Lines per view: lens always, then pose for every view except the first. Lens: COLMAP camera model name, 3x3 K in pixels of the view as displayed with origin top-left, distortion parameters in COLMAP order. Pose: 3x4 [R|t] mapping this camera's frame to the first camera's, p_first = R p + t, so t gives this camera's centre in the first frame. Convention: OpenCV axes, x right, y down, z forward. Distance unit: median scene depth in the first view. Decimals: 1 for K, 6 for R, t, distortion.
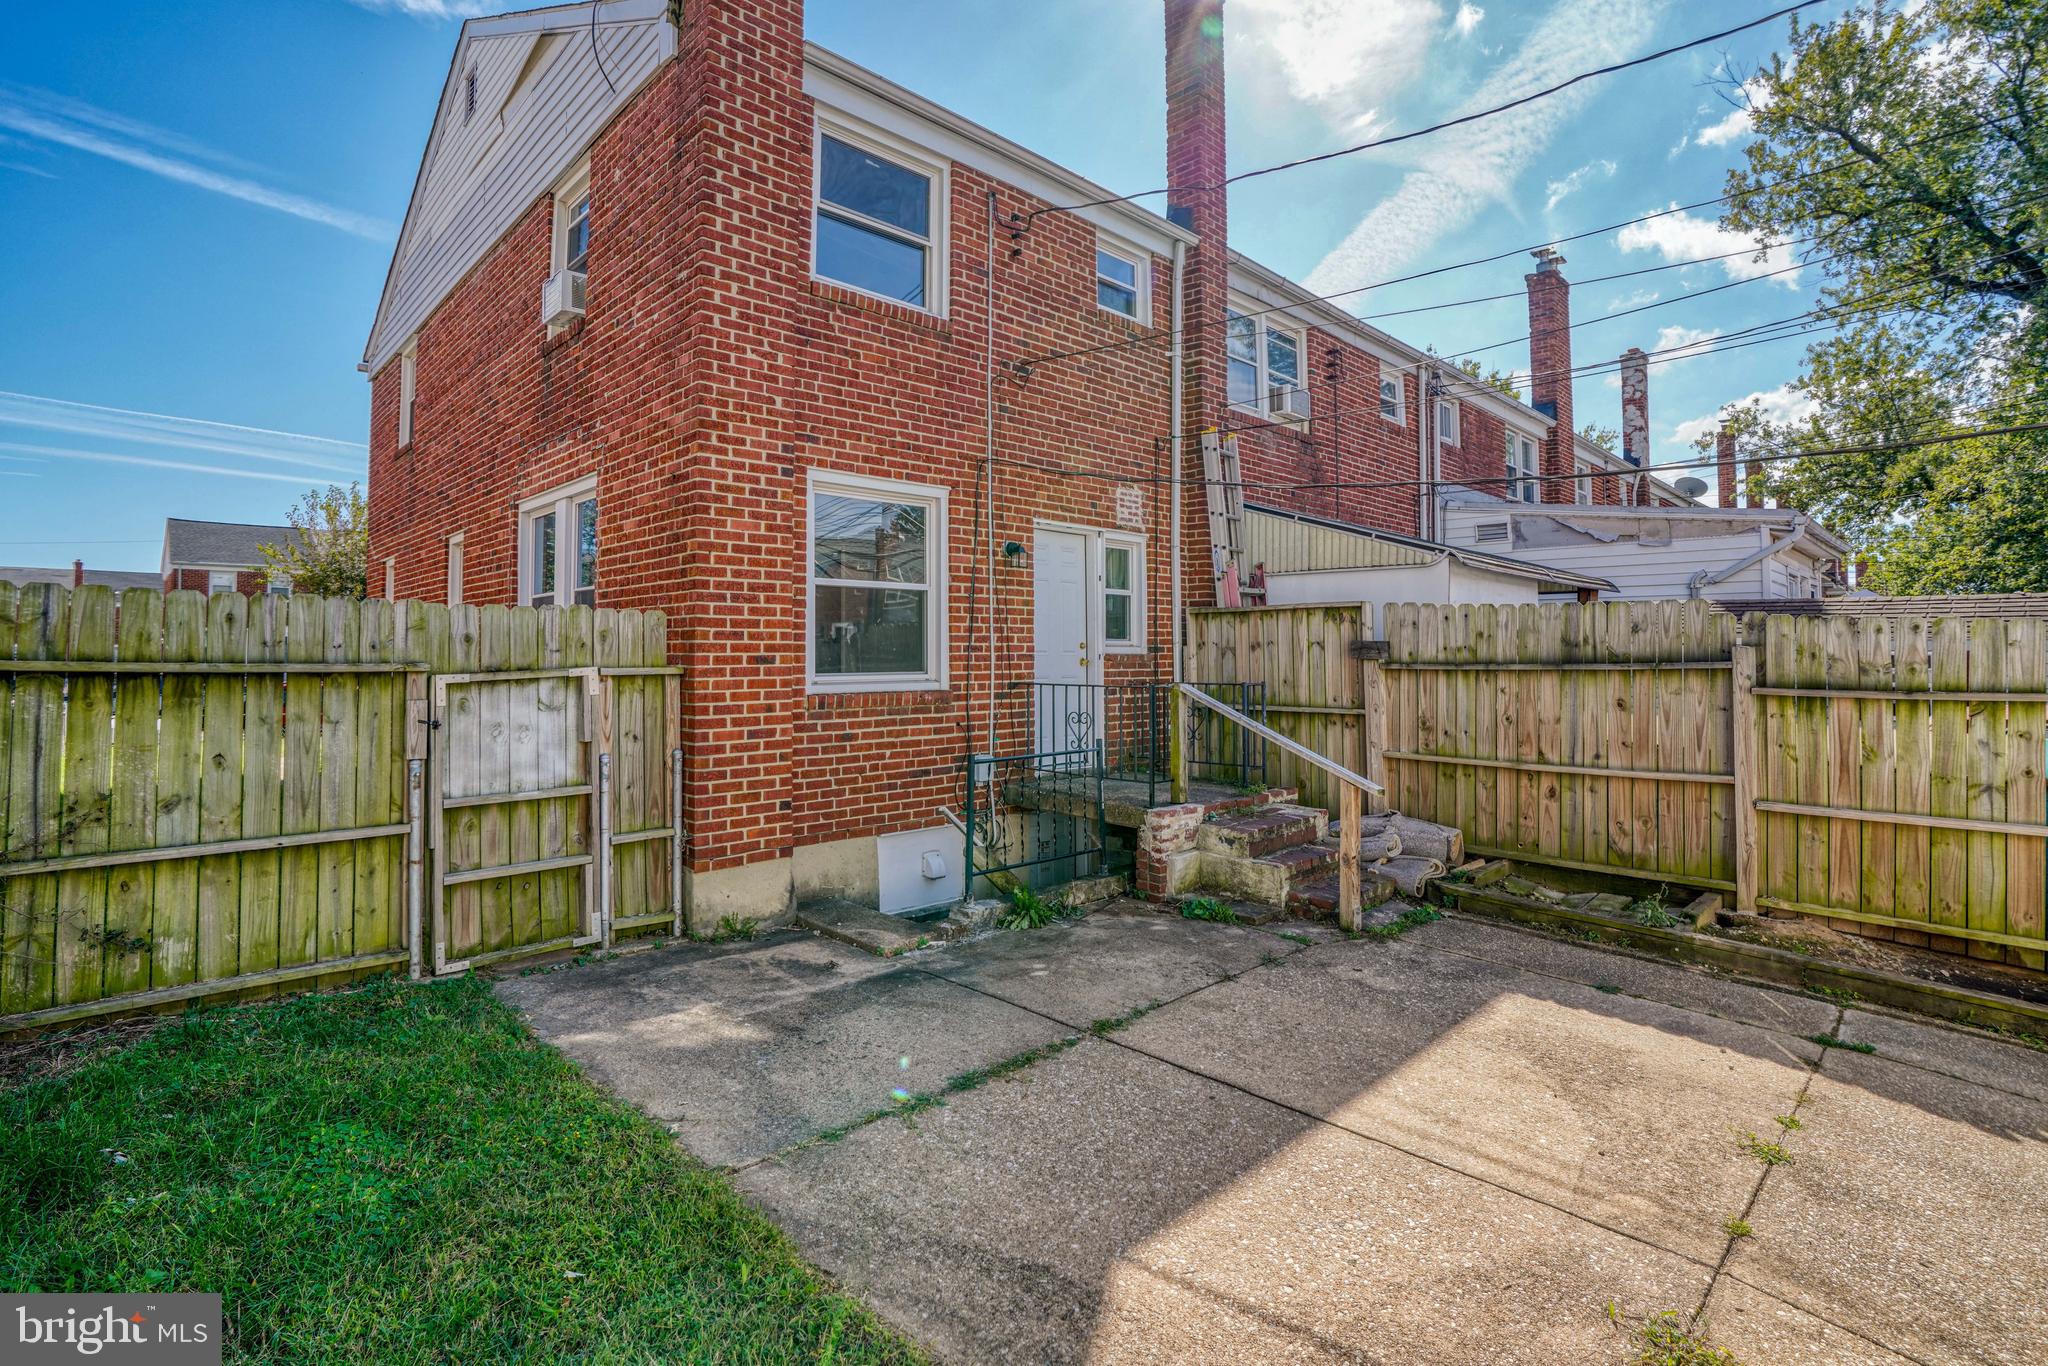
lens RADIAL K [[960.5, 0, 1001.3], [0, 960.5, 626.3], [0, 0, 1]] dist [-0.046724, 0.013736]
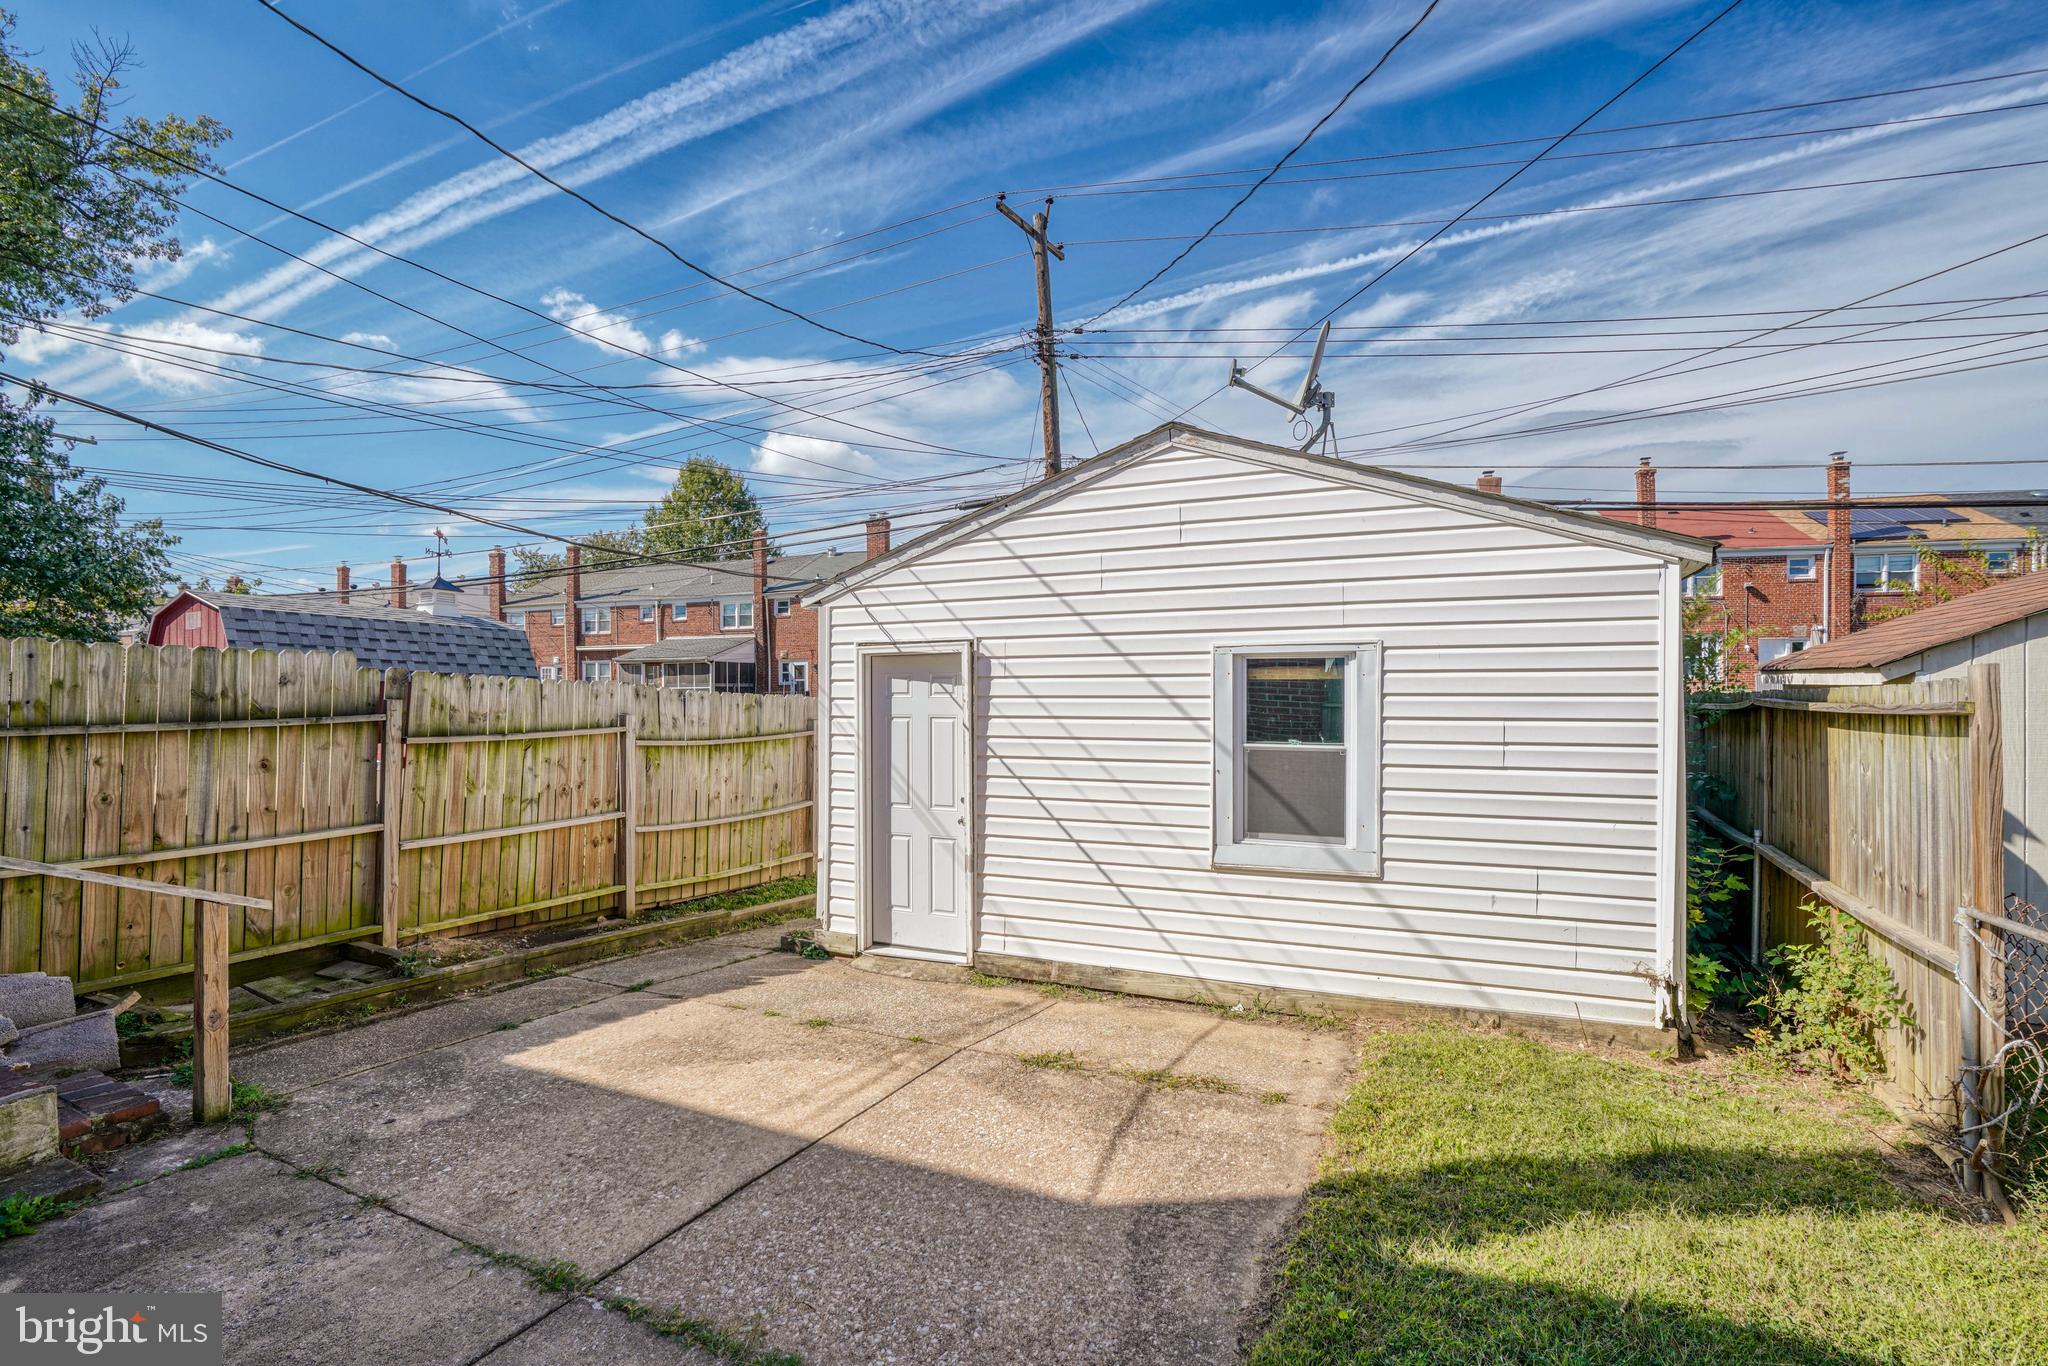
lens RADIAL K [[960.5, 0, 1025.0], [0, 960.5, 683.7], [0, 0, 1]] dist [-0.046724, 0.013736]
pose [[-0.336344, 0.007576, 0.941709, -0.556254], [-0.021923, 0.999634, -0.015872, 0.005410], [-0.941484, -0.025984, -0.336054, 0.828608]]
